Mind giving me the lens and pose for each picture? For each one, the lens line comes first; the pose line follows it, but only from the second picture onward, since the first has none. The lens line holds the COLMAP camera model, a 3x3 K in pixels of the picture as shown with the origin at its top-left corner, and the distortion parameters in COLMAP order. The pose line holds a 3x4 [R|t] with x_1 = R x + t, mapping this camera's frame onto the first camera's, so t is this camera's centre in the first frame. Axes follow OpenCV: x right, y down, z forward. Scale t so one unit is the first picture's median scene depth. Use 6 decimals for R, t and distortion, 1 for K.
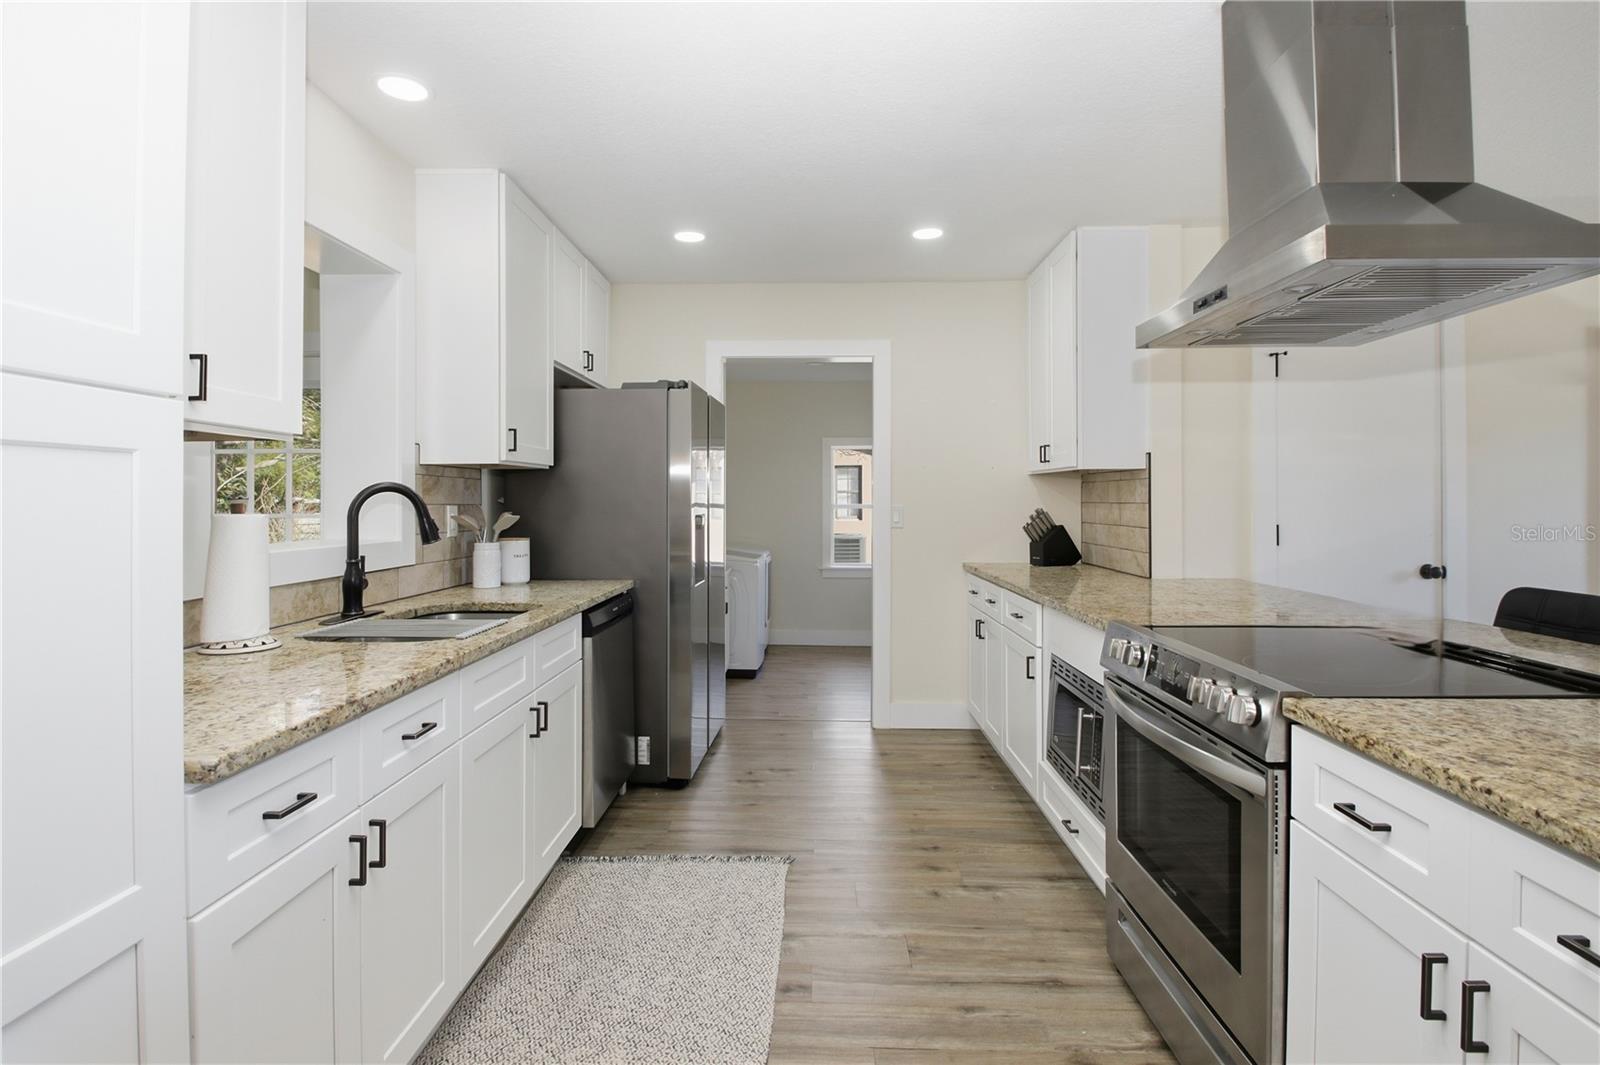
lens RADIAL K [[781.7, 0, 797.2], [0, 781.7, 509.9], [0, 0, 1]] dist [0.008855, -0.018160]
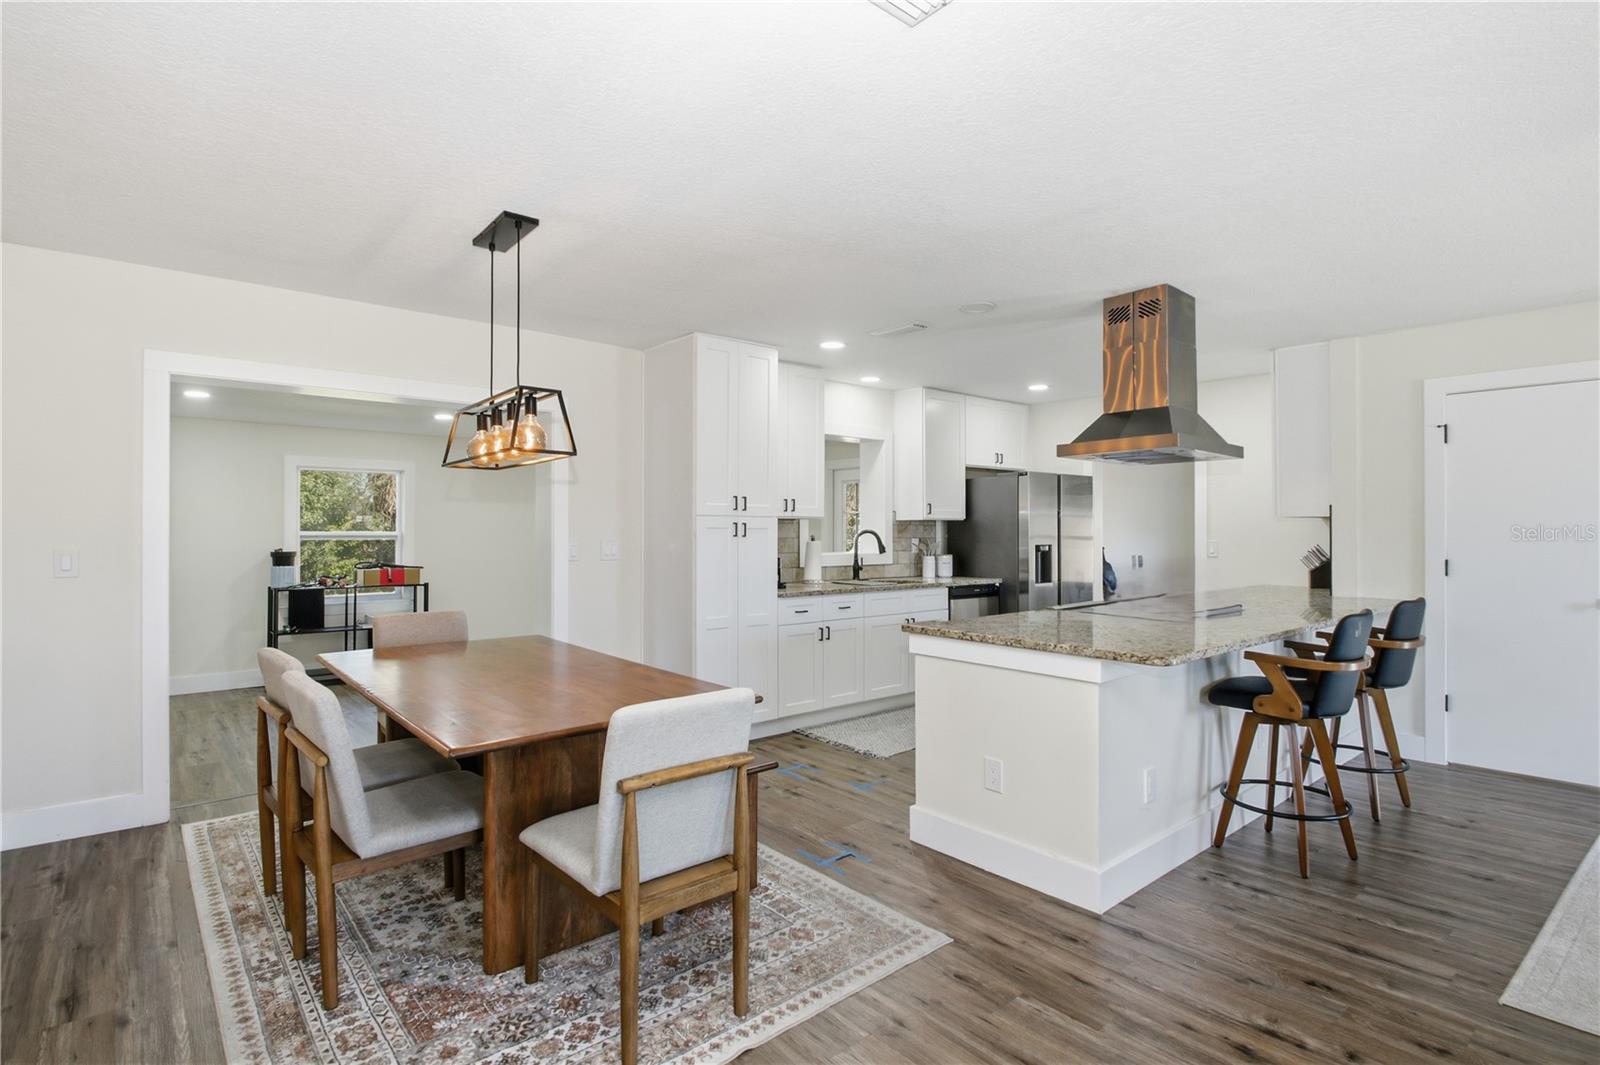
lens RADIAL K [[795.7, 0, 780.3], [0, 795.7, 526.5], [0, 0, 1]] dist [0.001181, -0.016021]
pose [[0.674813, -0.000893, -0.737988, 0.858590], [-0.010641, 0.999884, -0.010940, -0.010519], [0.737912, 0.015236, 0.674725, -0.698475]]
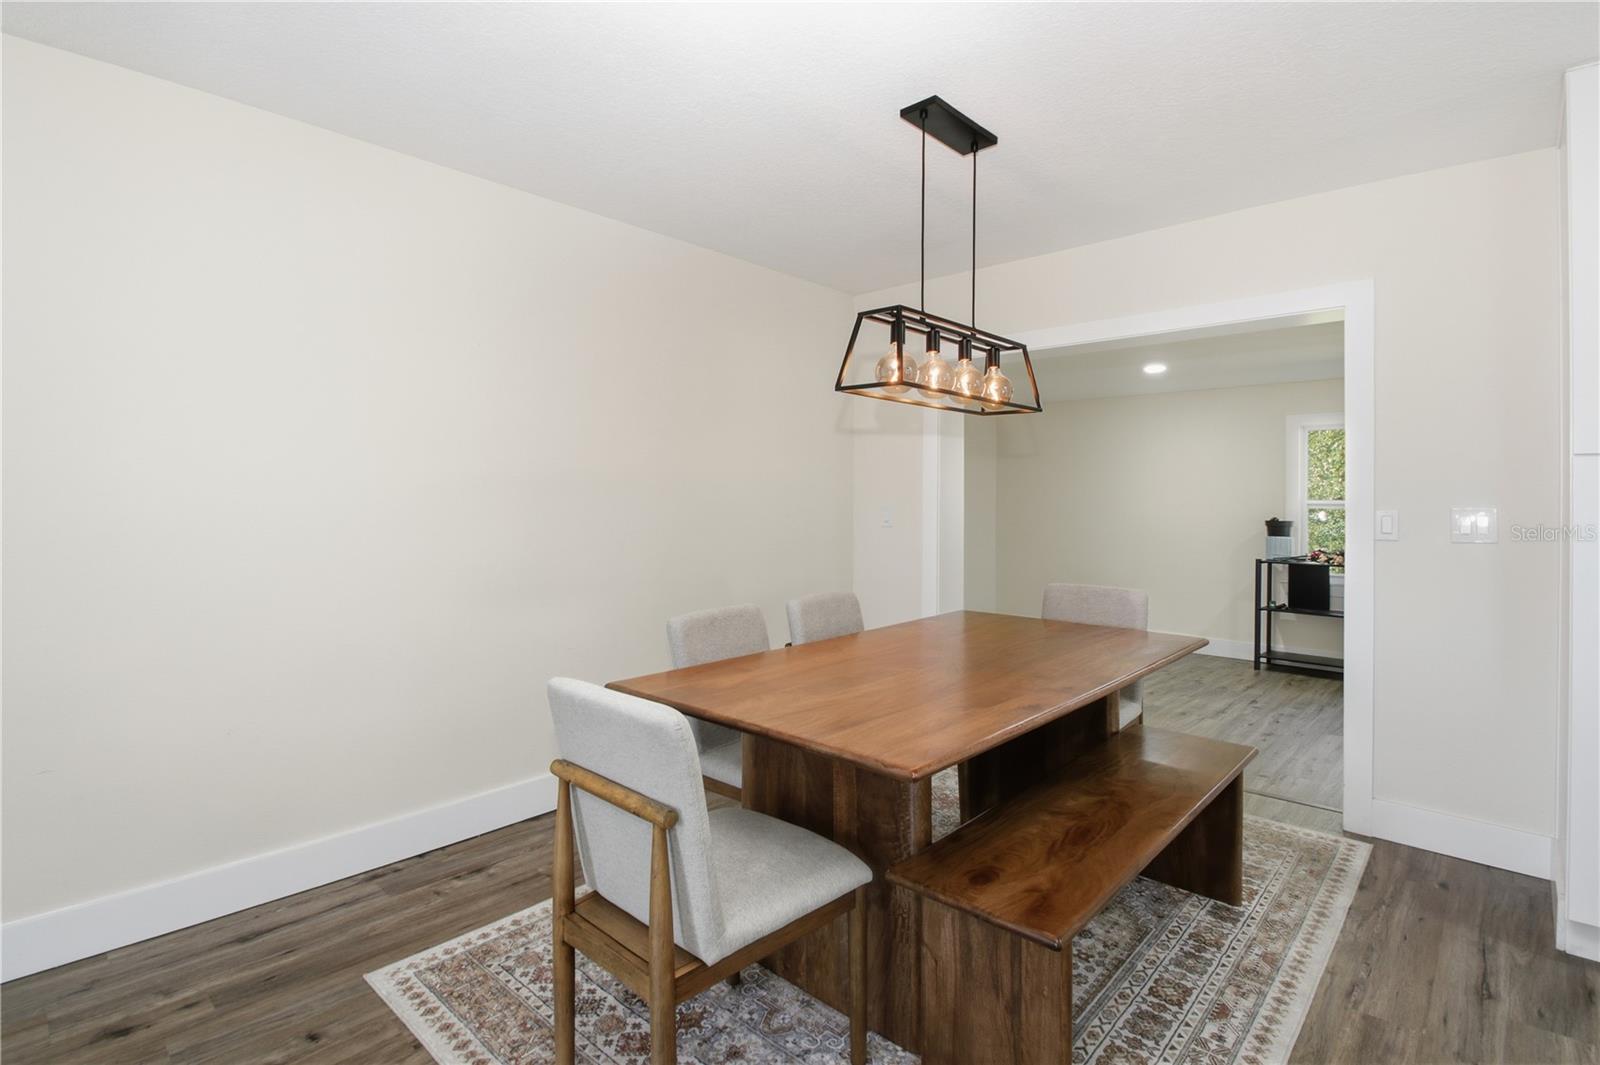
lens RADIAL K [[759.9, 0, 800.4], [0, 759.9, 512.7], [0, 0, 1]] dist [-0.002257, -0.012878]
pose [[-0.655444, 0.007879, -0.755202, 0.602746], [-0.009103, 0.999791, 0.018331, 0.003504], [0.755189, 0.018889, -0.655235, 0.060730]]
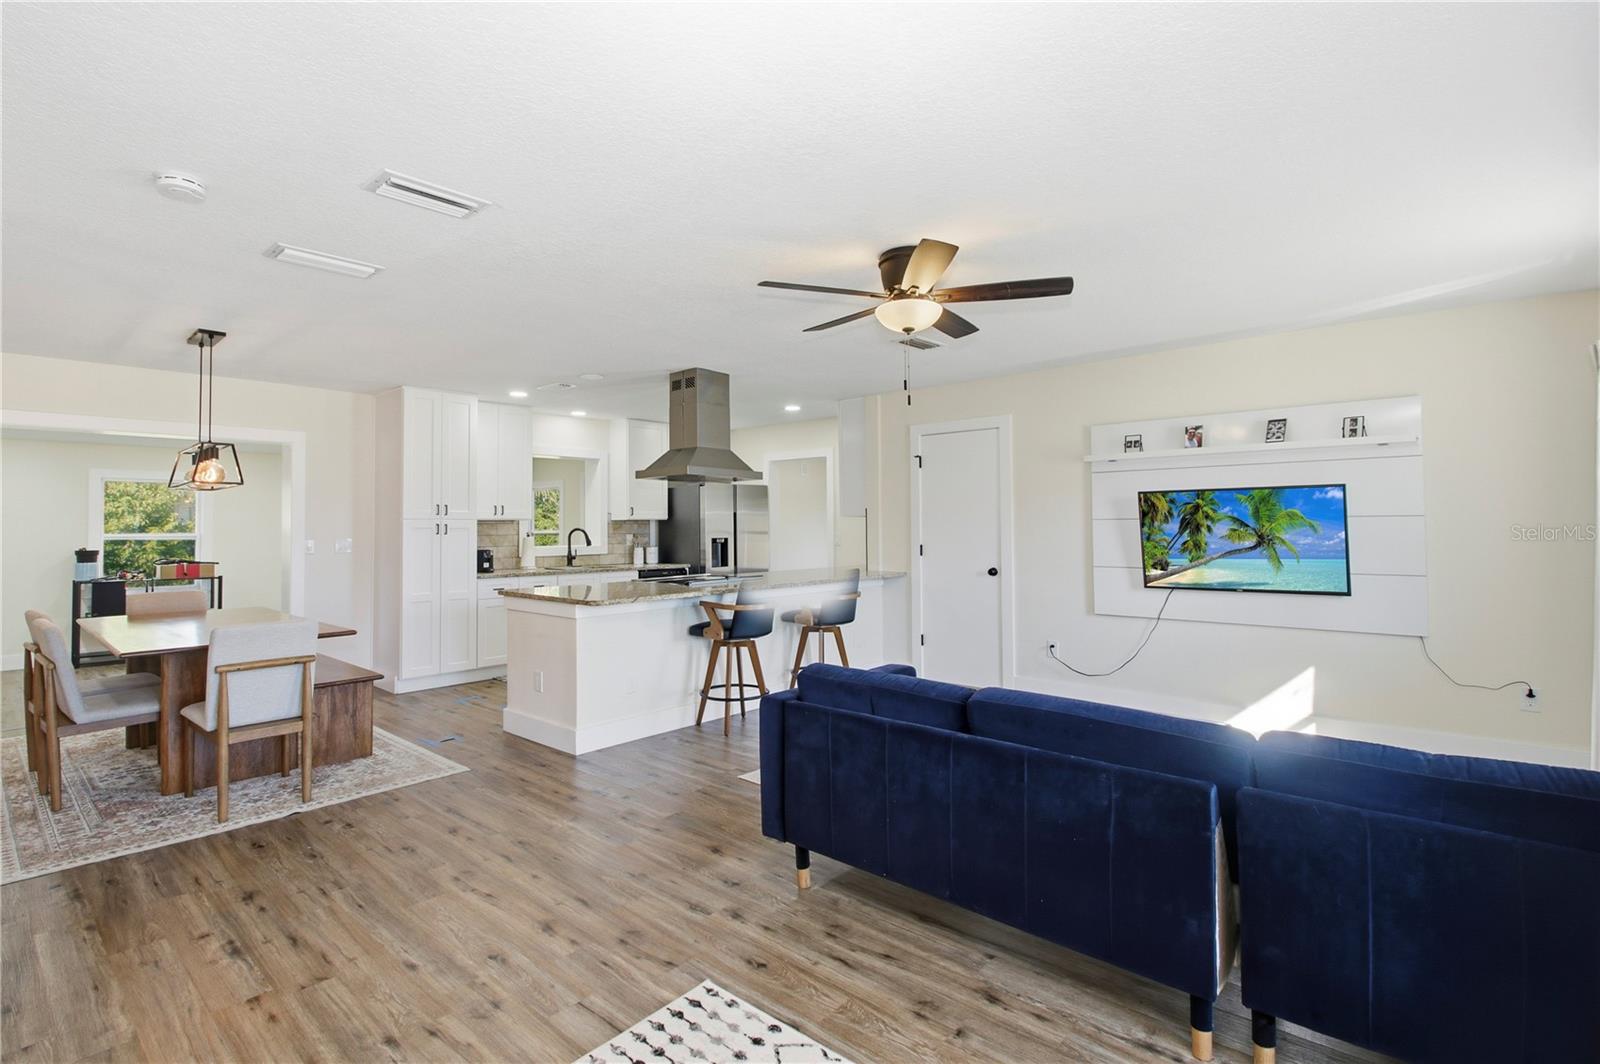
lens RADIAL K [[781.7, 0, 797.2], [0, 781.7, 509.4], [0, 0, 1]] dist [0.008855, -0.018160]
pose [[0.770472, -0.017976, -0.637220, 1.666530], [-0.000826, 0.999573, -0.029198, -0.012562], [0.637473, 0.023022, 0.770129, -0.710540]]
